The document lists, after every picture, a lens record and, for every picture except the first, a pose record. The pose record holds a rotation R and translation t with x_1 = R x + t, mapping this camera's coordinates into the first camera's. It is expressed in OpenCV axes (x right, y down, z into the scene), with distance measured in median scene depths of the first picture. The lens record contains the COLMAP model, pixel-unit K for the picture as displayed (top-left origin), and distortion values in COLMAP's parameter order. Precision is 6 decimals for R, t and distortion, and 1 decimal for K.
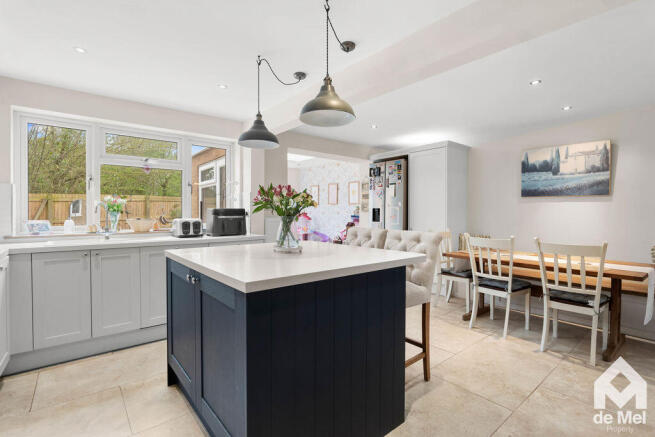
lens RADIAL K [[307.7, 0, 327.5], [0, 307.7, 218.5], [0, 0, 1]] dist [0.000307, 0.000037]
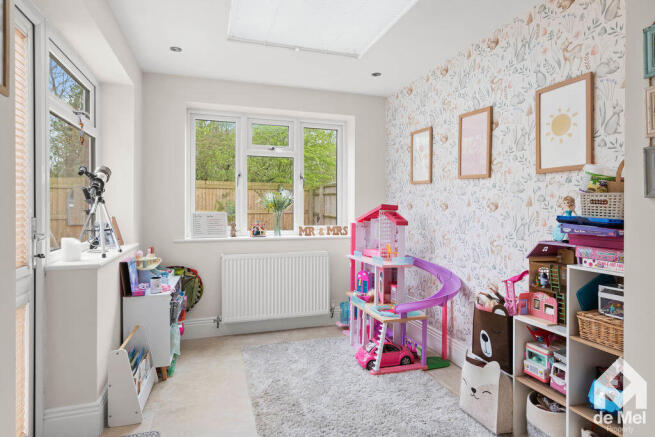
lens RADIAL K [[367.8, 0, 328.1], [0, 367.8, 206.8], [0, 0, 1]] dist [0.000389, 0.000116]
pose [[0.931465, -0.001492, -0.363829, 0.014671], [-0.003153, 0.999921, -0.012173, -0.011700], [0.363818, 0.012486, 0.931386, 0.590285]]
